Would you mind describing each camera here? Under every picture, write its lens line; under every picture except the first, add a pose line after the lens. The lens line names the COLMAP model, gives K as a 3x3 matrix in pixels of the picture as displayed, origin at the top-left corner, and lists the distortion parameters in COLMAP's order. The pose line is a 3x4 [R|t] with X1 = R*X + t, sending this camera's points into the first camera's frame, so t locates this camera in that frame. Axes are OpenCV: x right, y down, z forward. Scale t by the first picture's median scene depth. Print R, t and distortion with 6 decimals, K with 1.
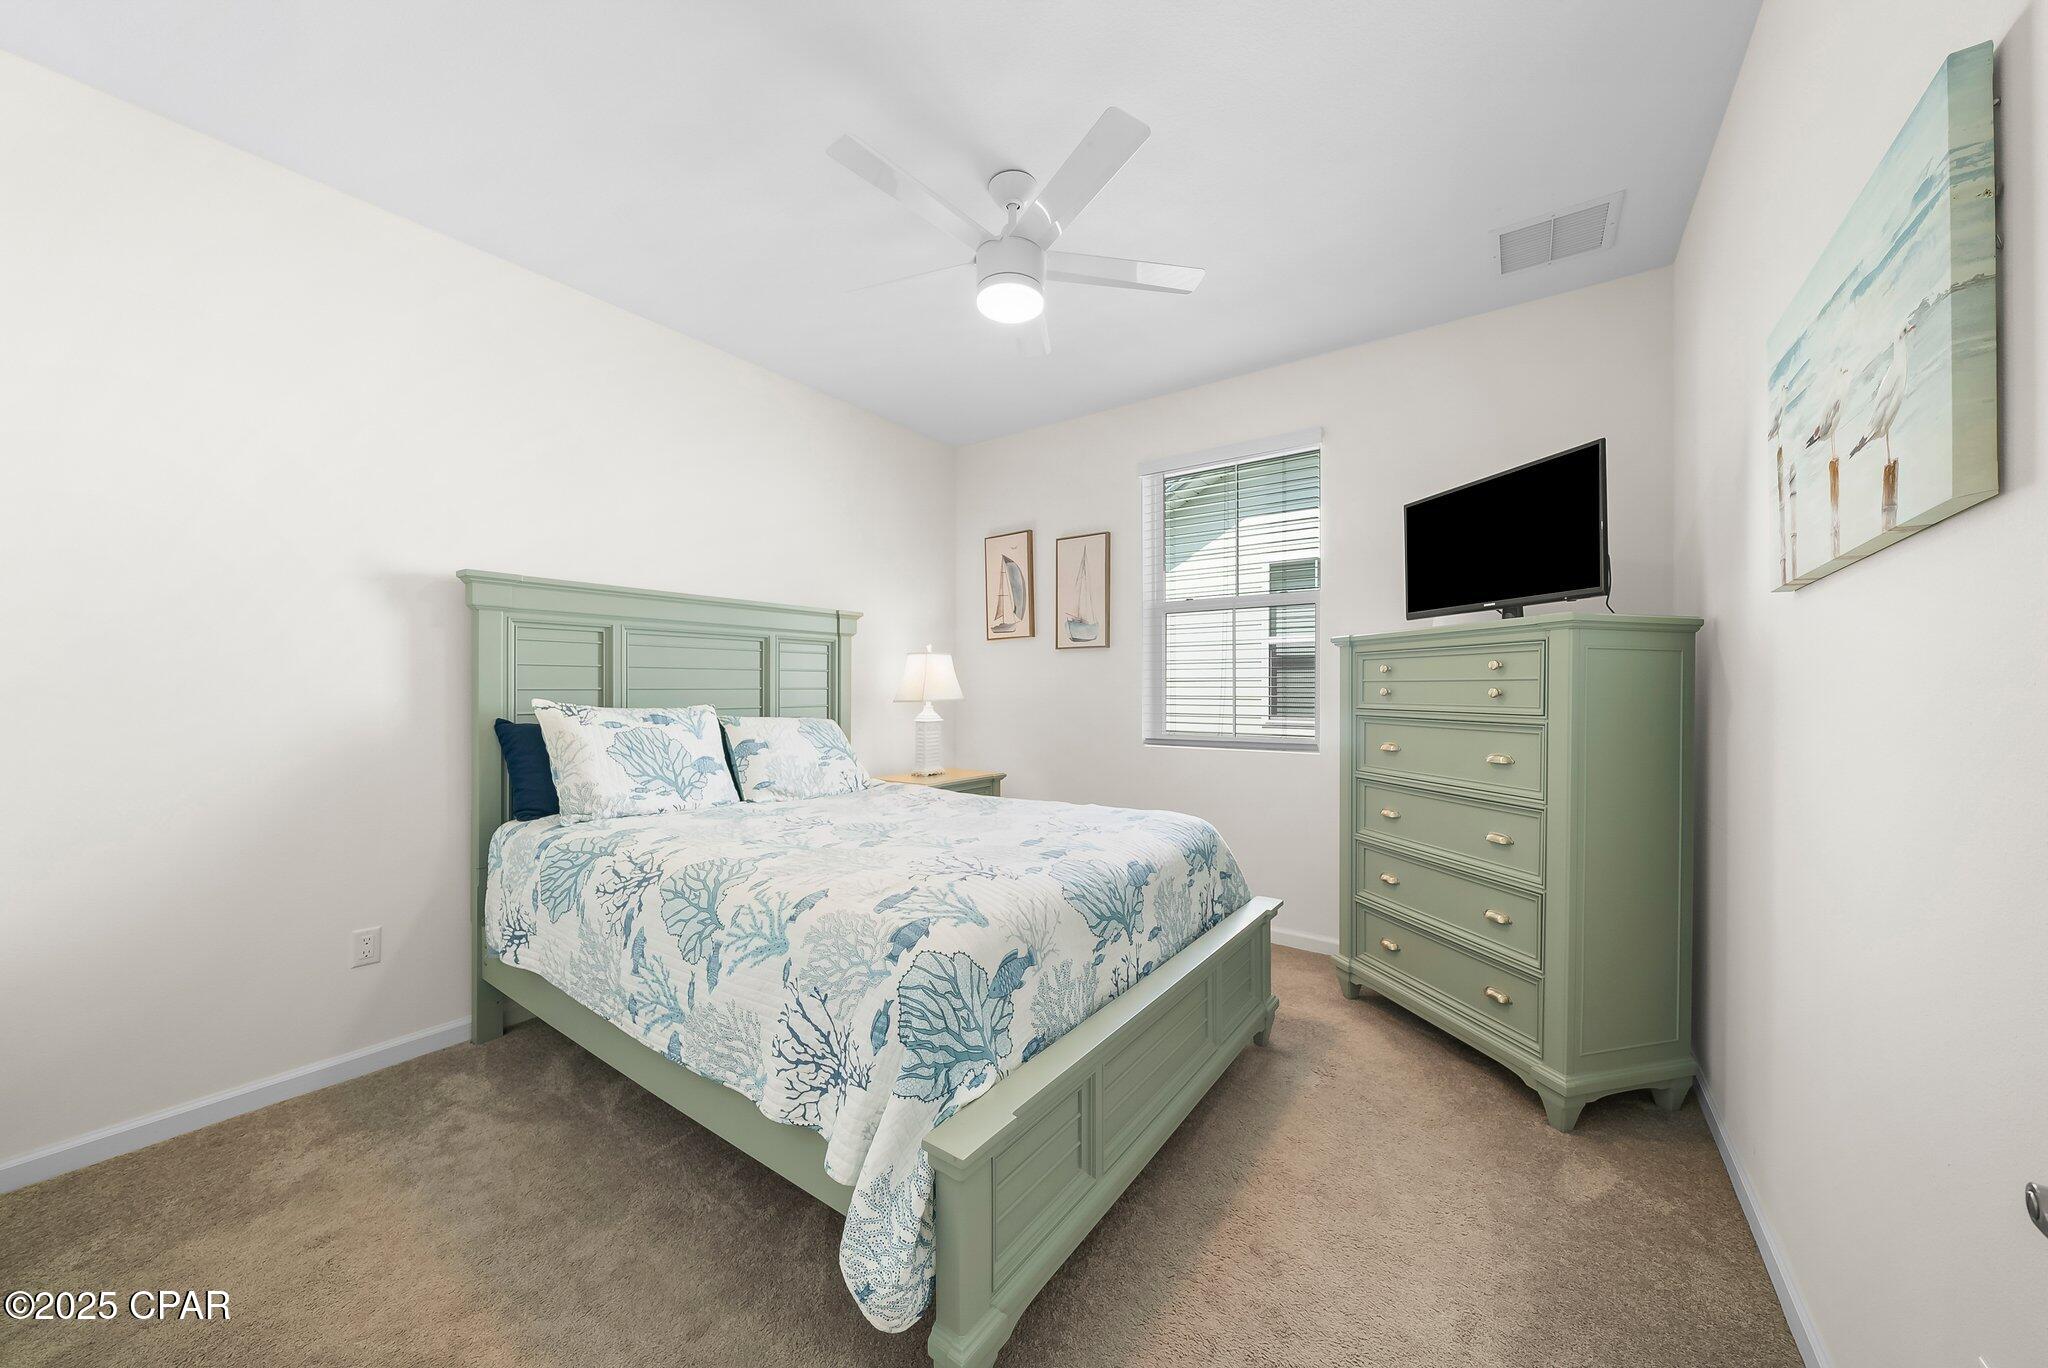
lens RADIAL K [[707.2, 0, 1018.6], [0, 707.2, 690.0], [0, 0, 1]] dist [-0.002596, -0.000444]
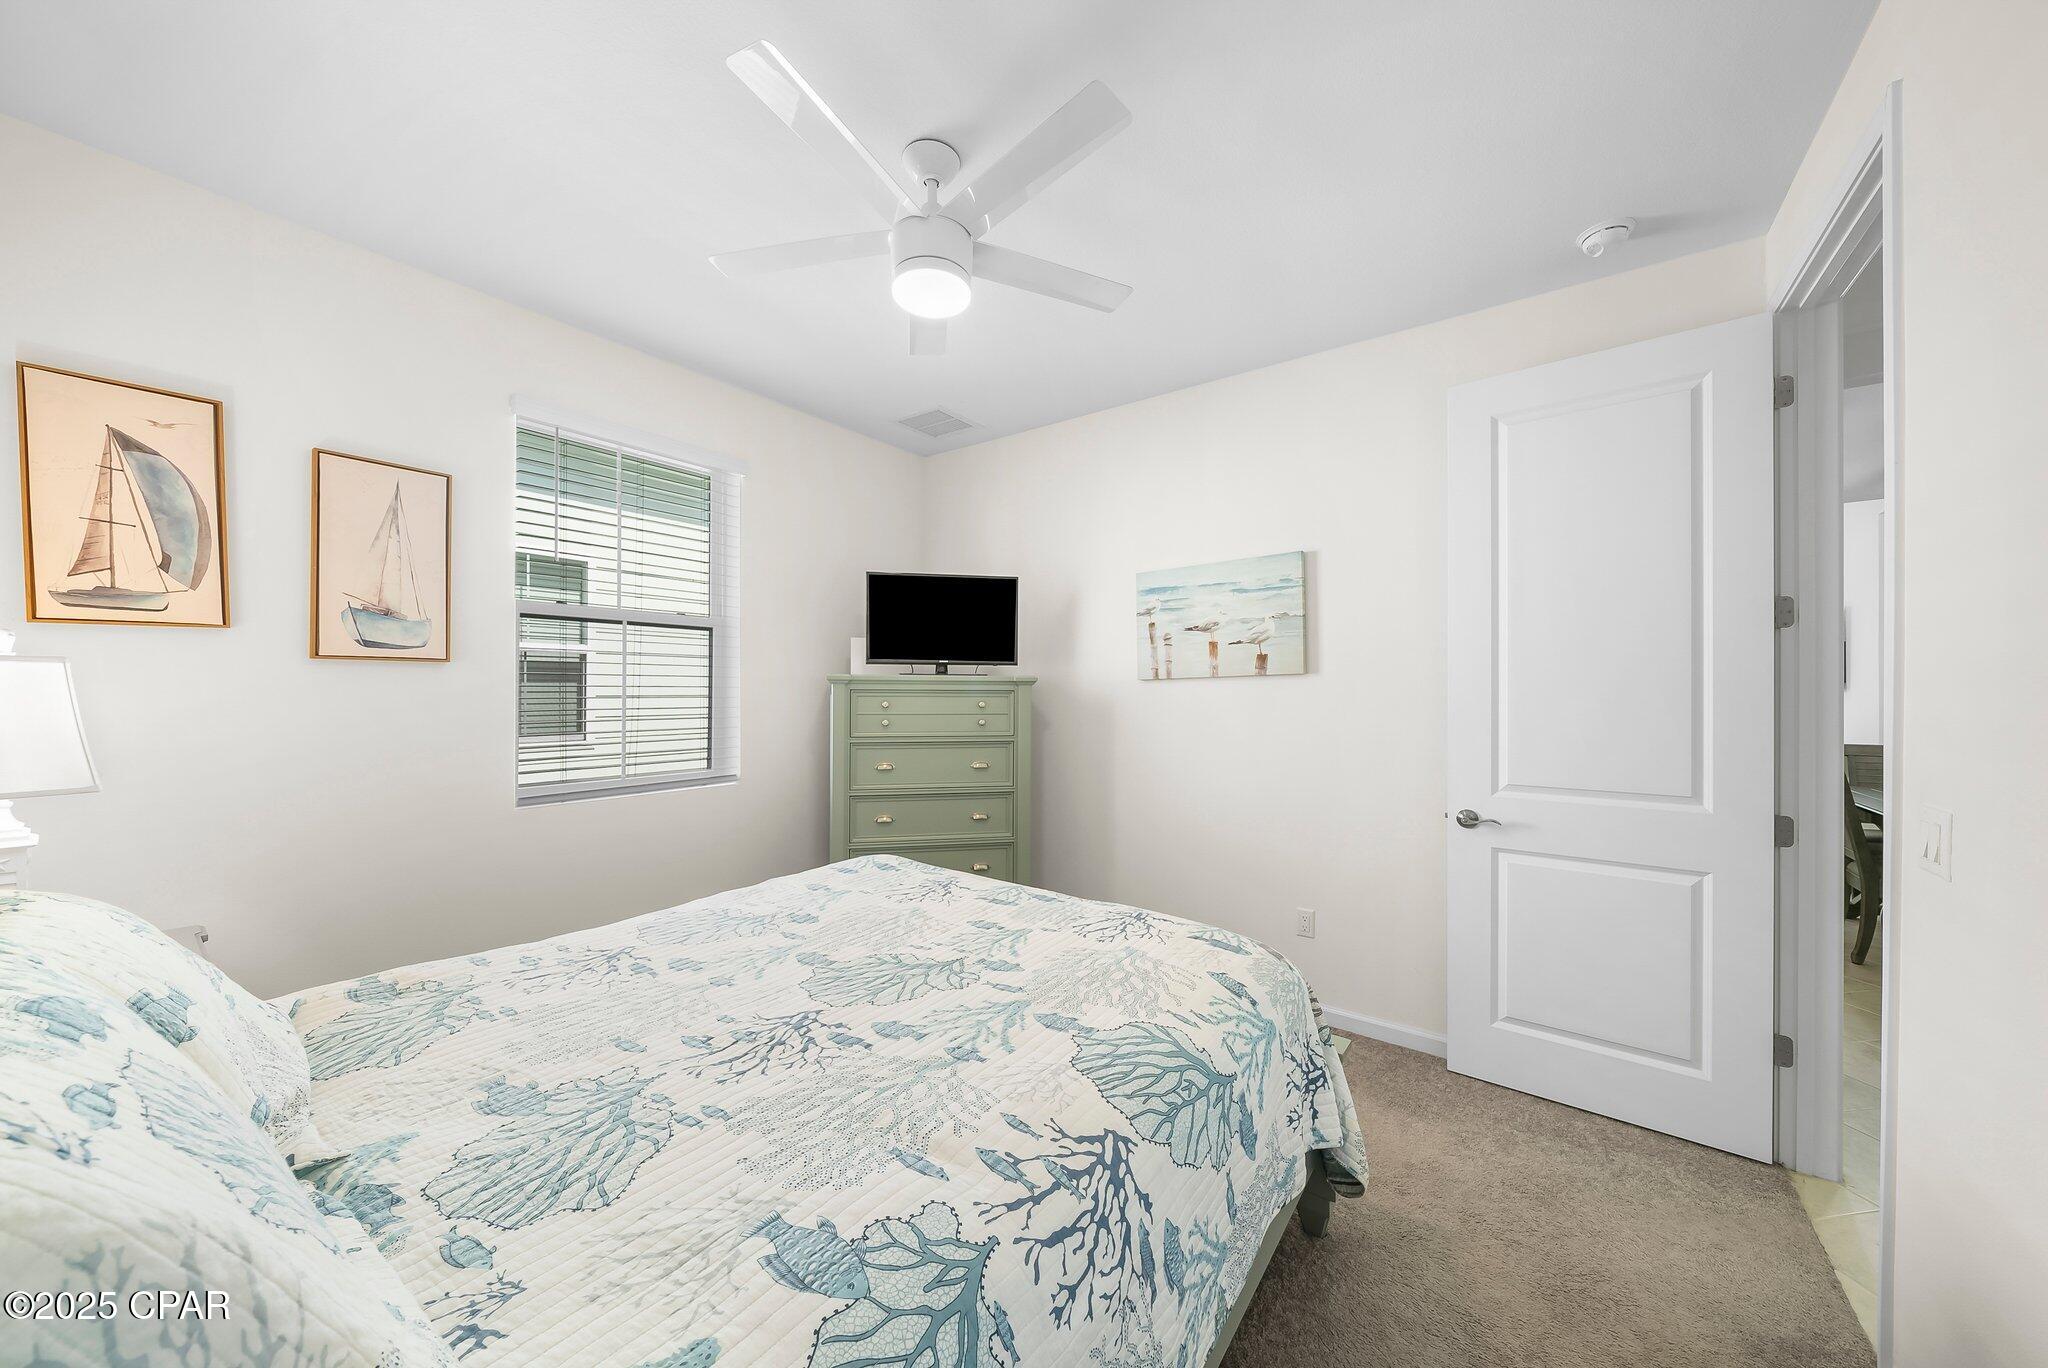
lens RADIAL K [[707.2, 0, 1020.3], [0, 707.2, 688.0], [0, 0, 1]] dist [-0.002596, -0.000444]
pose [[0.020575, 0.005034, 0.999776, -0.707699], [-0.002849, 0.999984, -0.004976, -0.052601], [-0.999784, -0.002746, 0.020589, 0.716316]]
